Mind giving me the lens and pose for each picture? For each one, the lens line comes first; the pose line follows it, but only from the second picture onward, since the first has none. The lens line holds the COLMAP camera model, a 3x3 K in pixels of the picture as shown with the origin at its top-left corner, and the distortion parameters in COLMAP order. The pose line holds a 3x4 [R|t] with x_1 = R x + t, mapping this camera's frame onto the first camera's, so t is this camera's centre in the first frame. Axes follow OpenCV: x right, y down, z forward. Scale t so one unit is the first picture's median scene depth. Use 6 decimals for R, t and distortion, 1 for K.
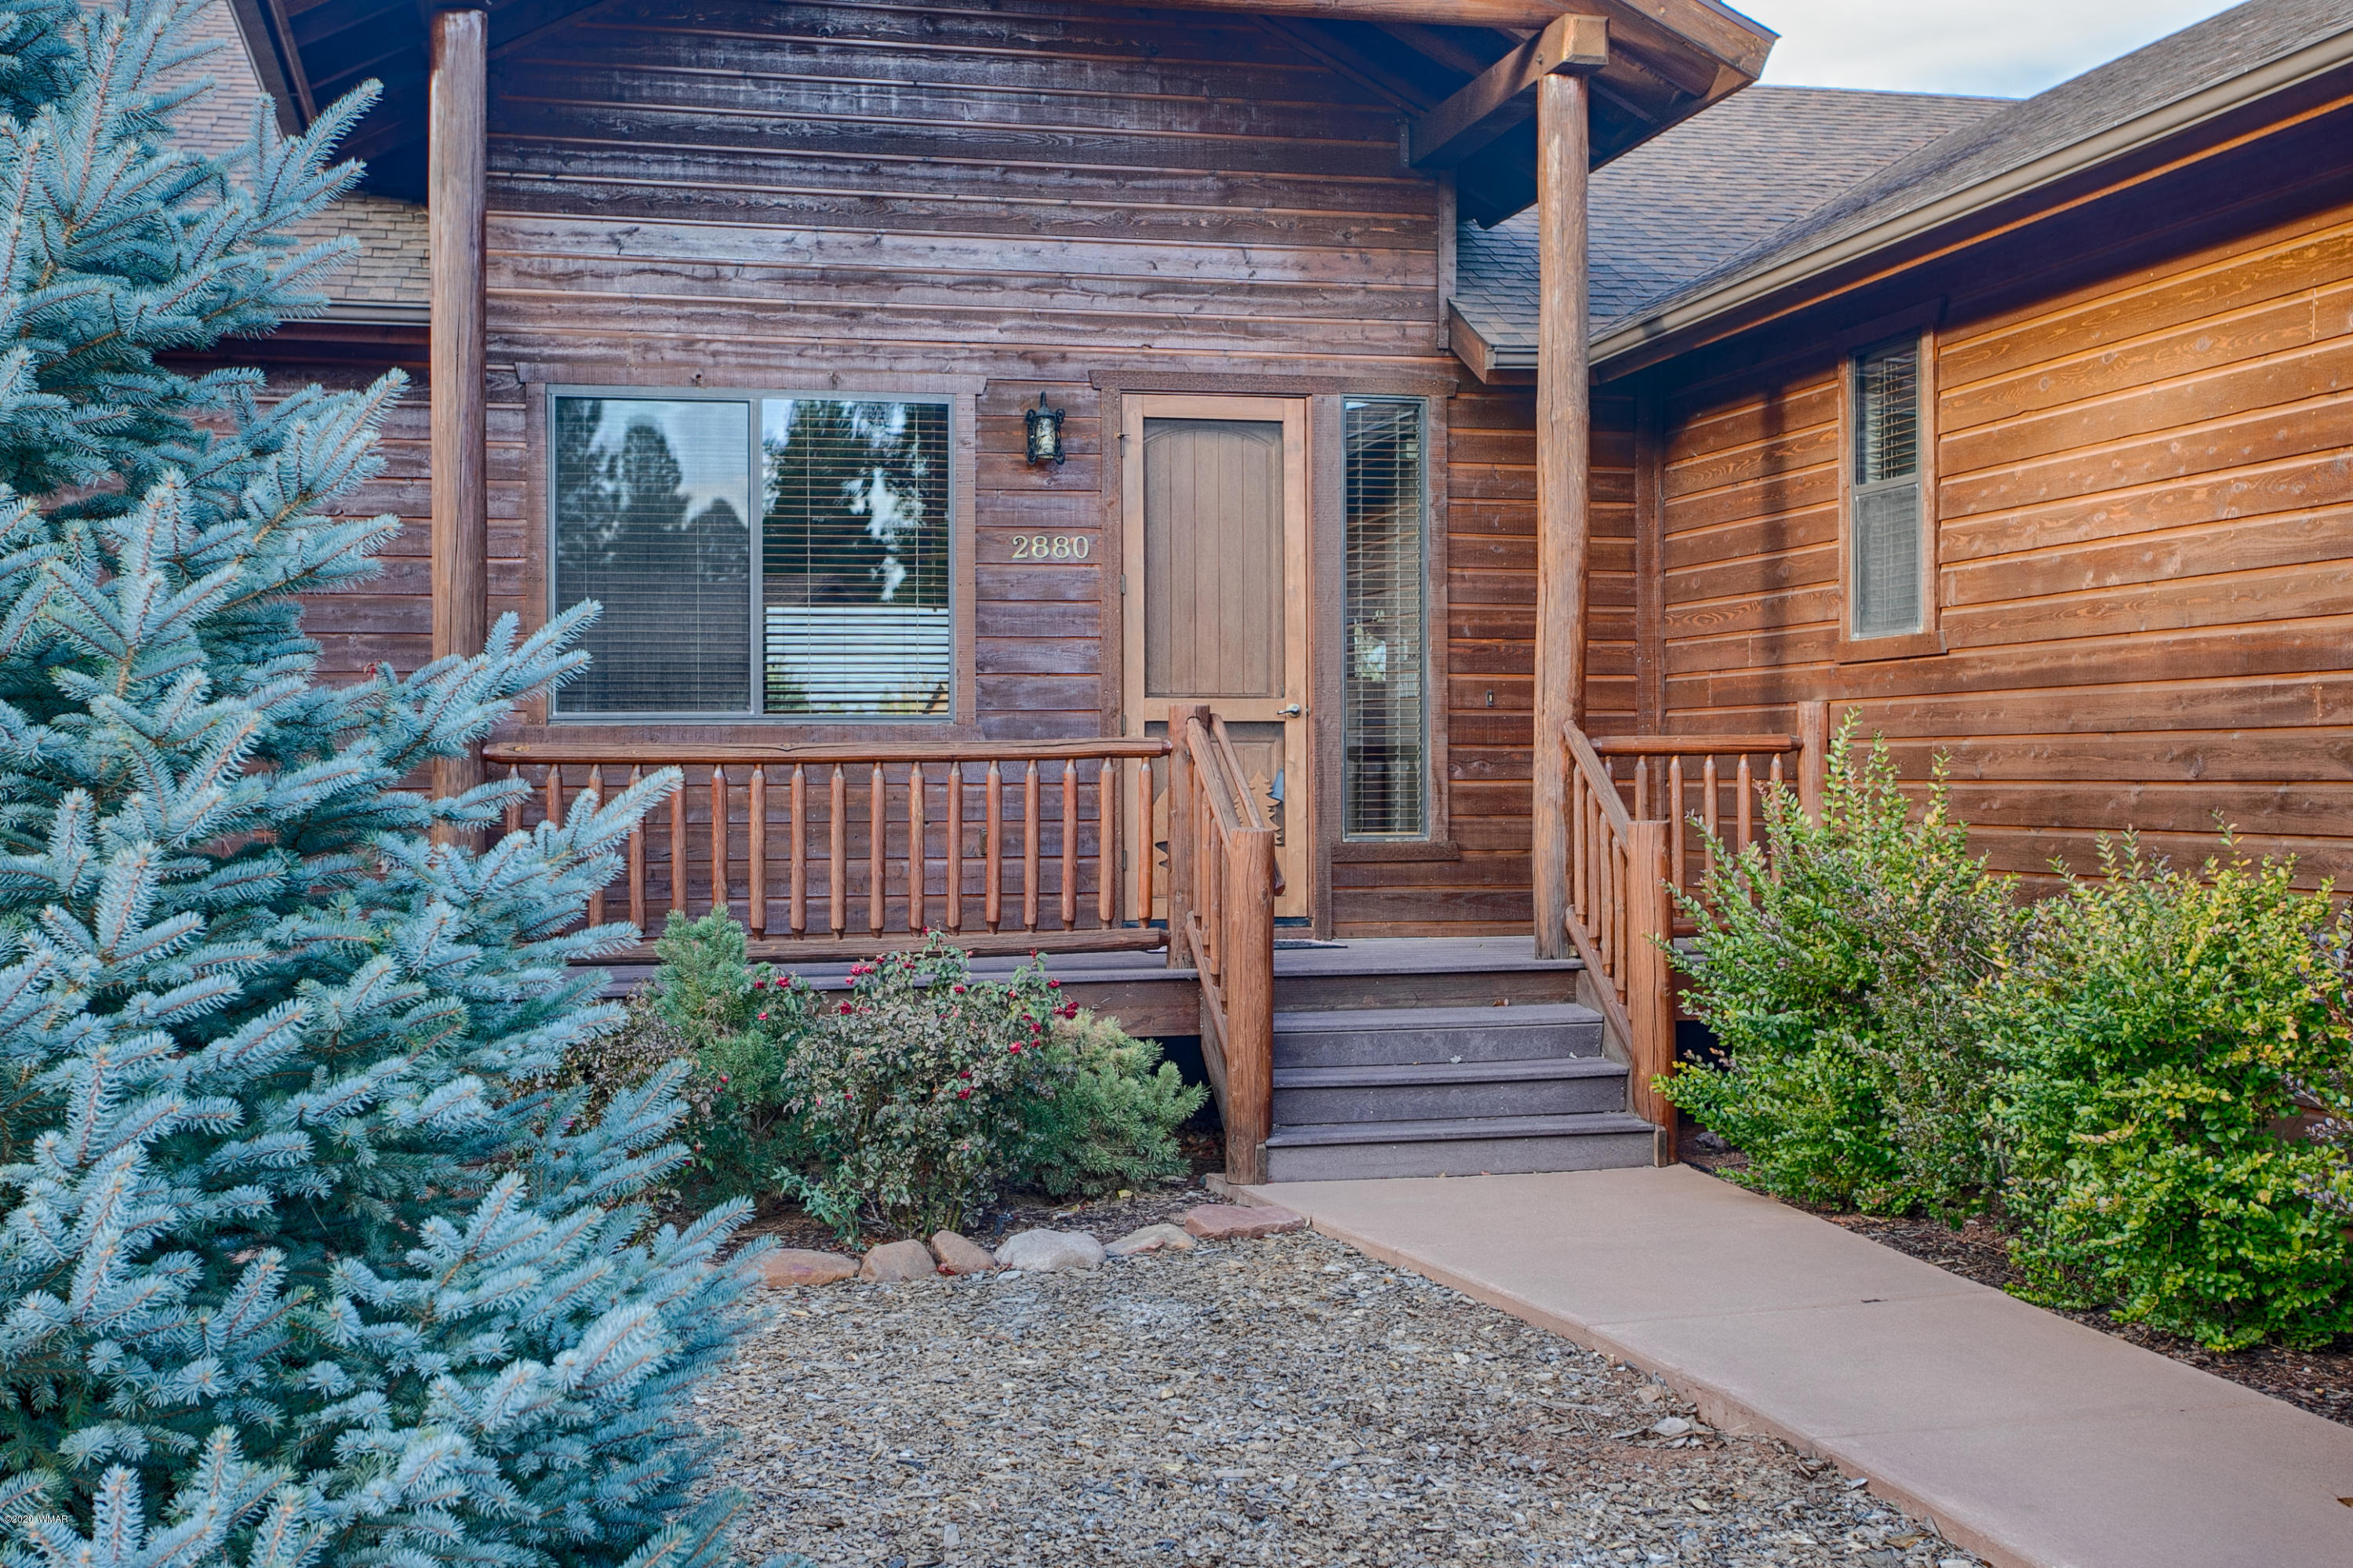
lens RADIAL K [[2607.5, 0, 1176.5], [0, 2607.5, 784.0], [0, 0, 1]] dist [0.003077, 0.007044]
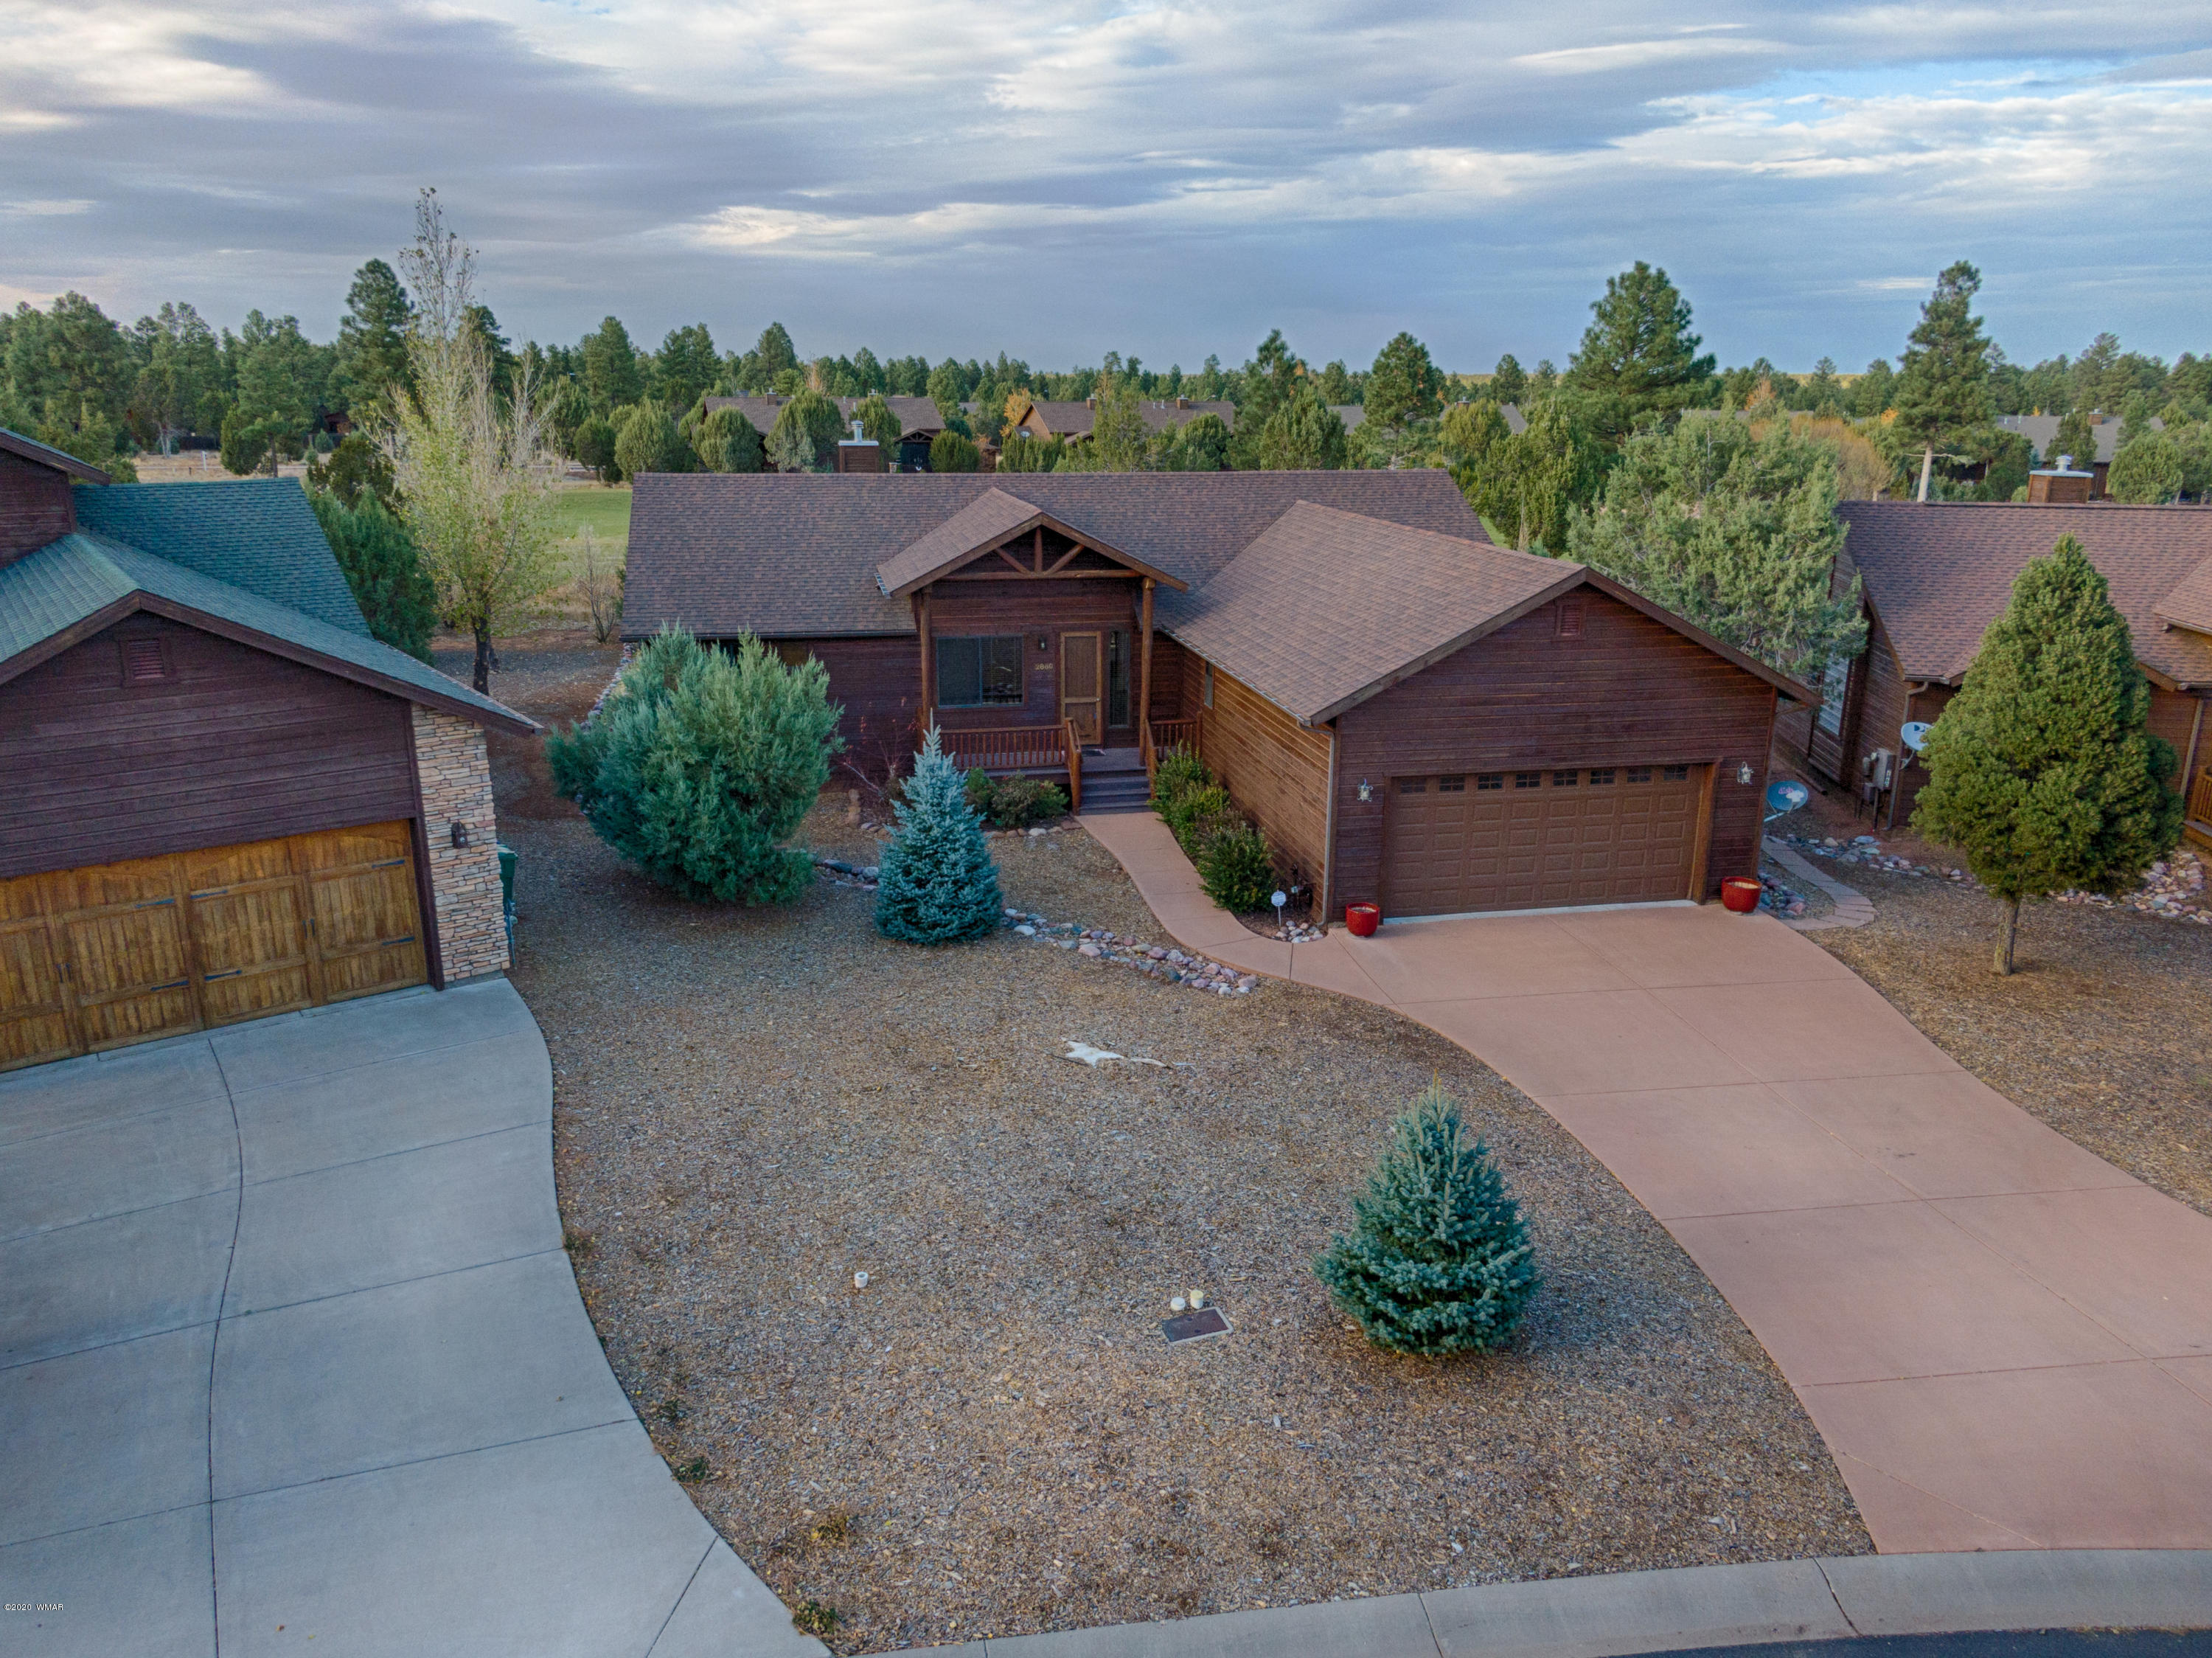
lens RADIAL K [[1666.0, 0, 1106.0], [0, 1666.0, 829.0], [0, 0, 1]] dist [0.117408, -0.000684]
pose [[0.998546, 0.028221, -0.045930, 0.204978], [-0.014077, 0.958967, 0.283166, -0.658007], [0.052036, -0.282108, 0.957970, -1.908125]]
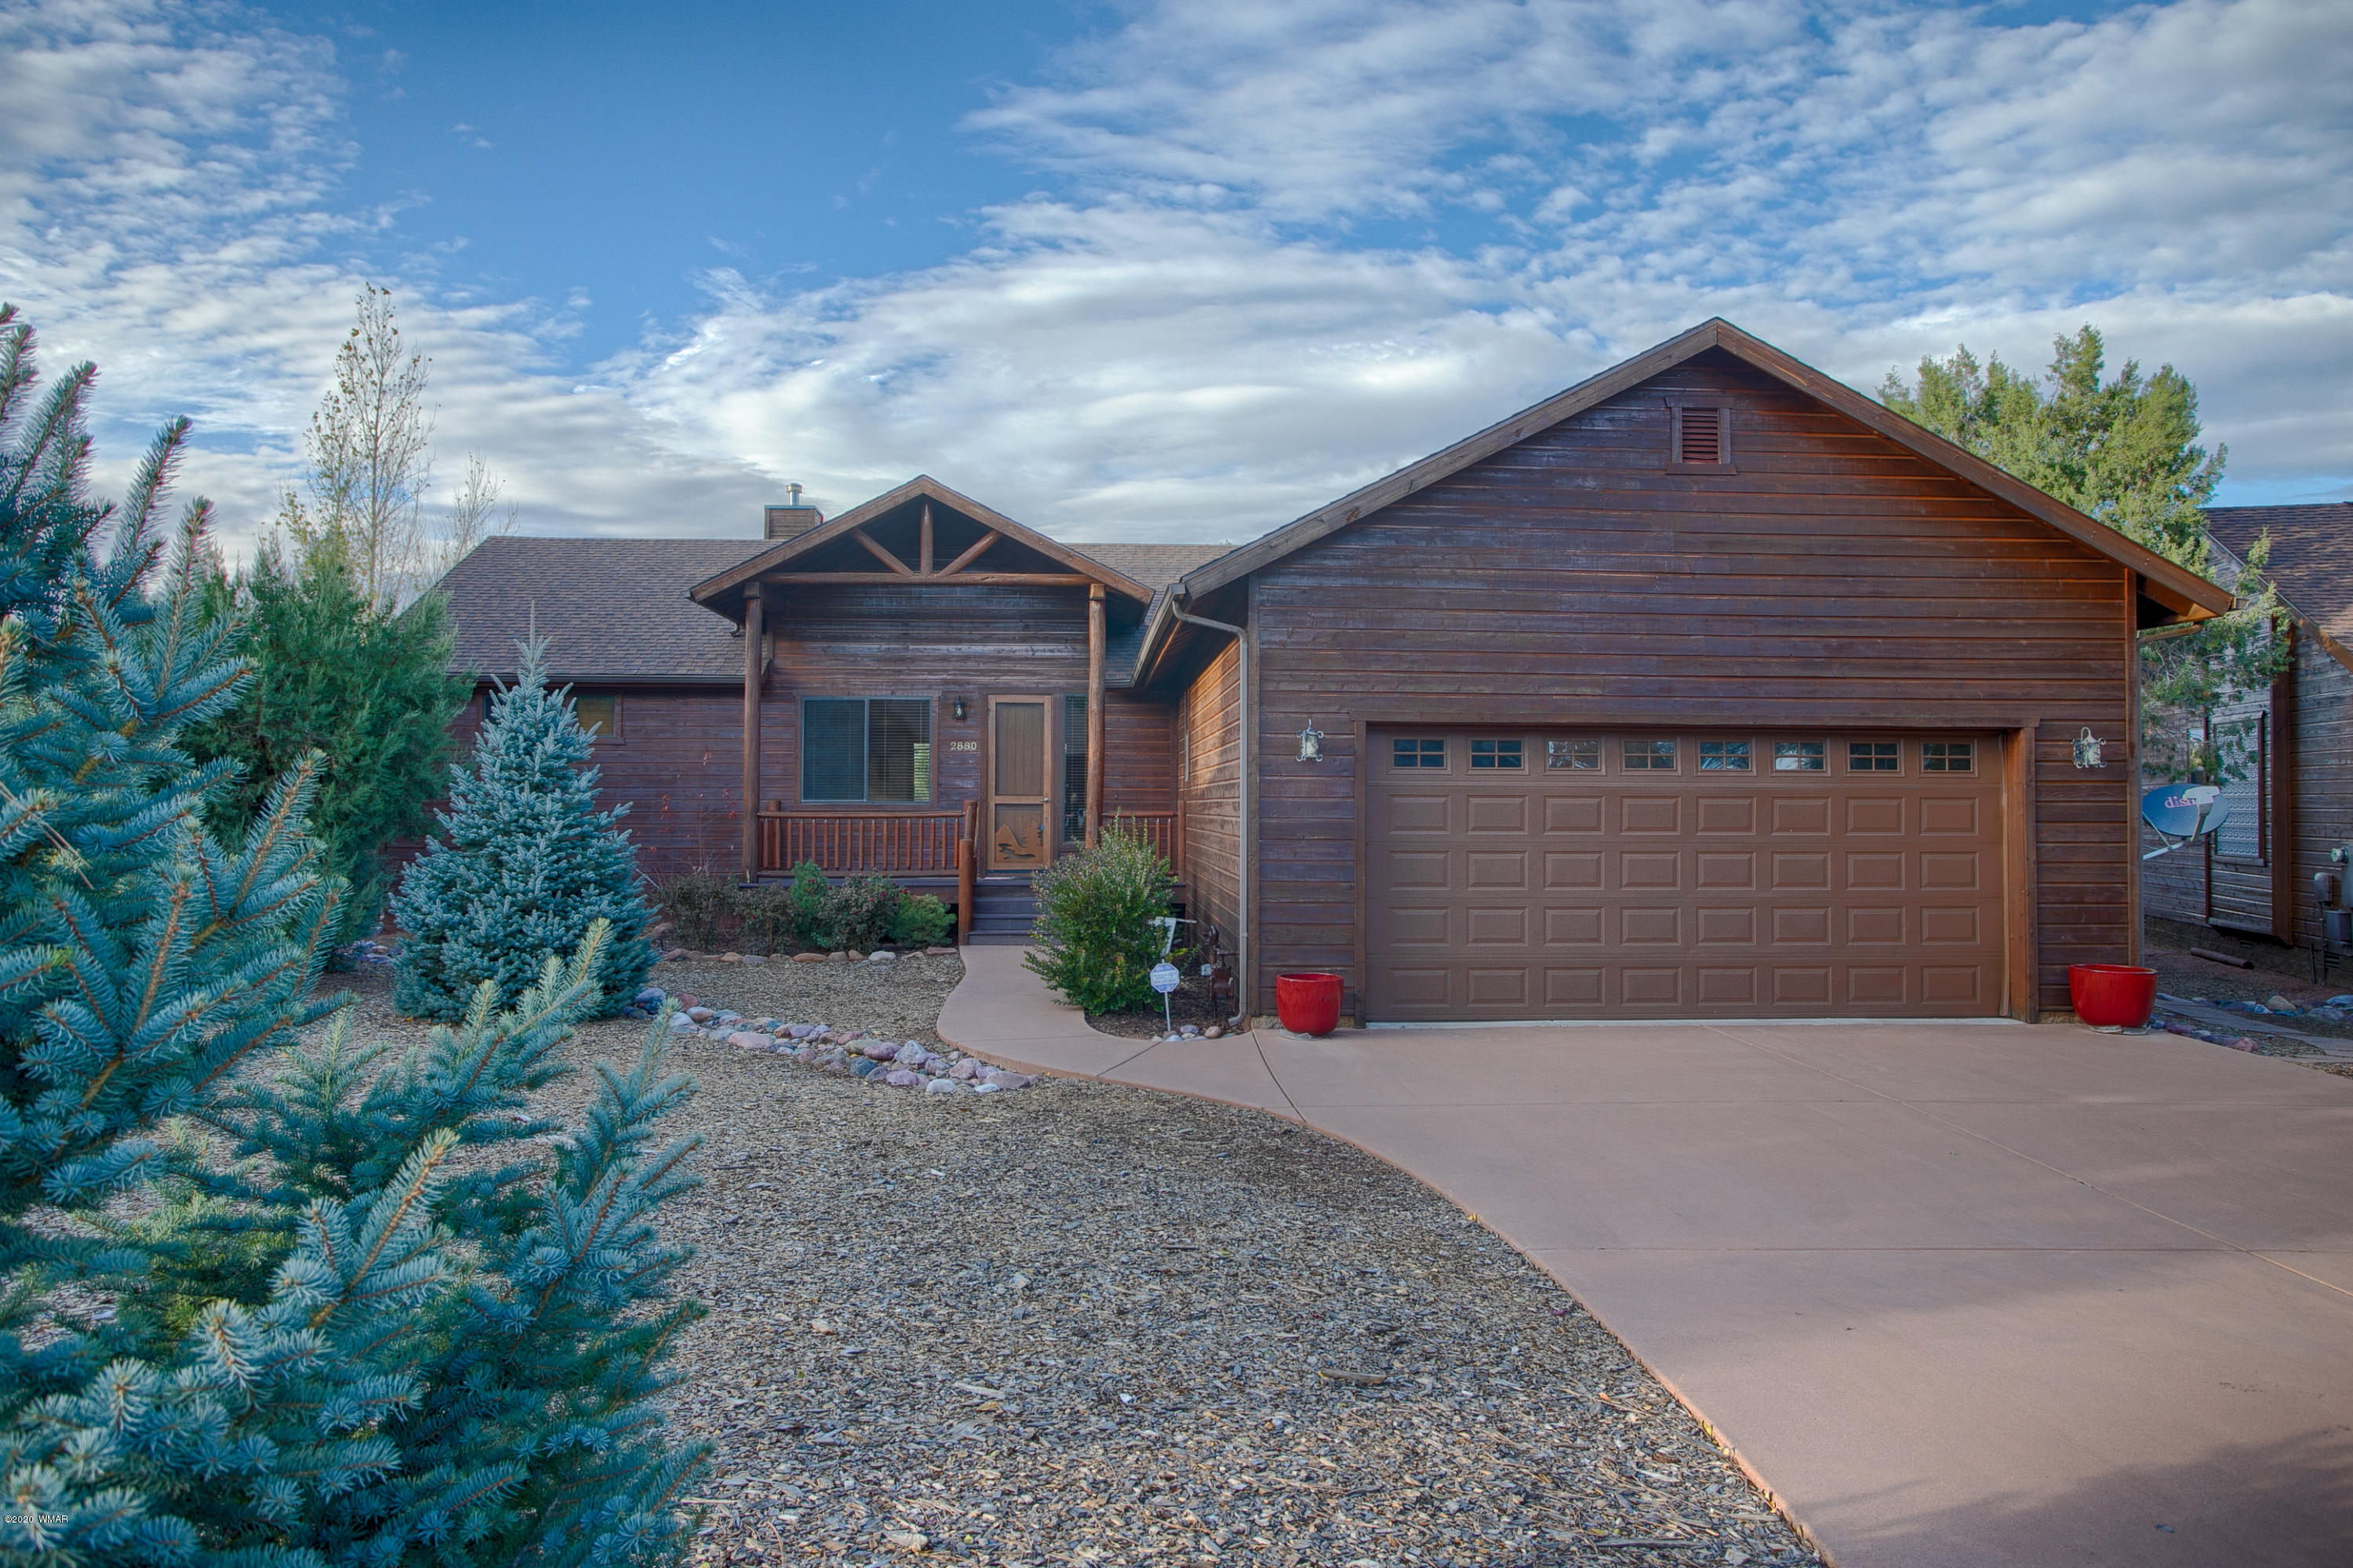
lens RADIAL K [[1644.5, 0, 1176.5], [0, 1644.5, 784.0], [0, 0, 1]] dist [-0.000633, 0.002782]
pose [[0.978963, 0.007989, -0.203881, 0.593915], [-0.011065, 0.999841, -0.013949, -0.023118], [0.203737, 0.015912, 0.978896, -0.834403]]
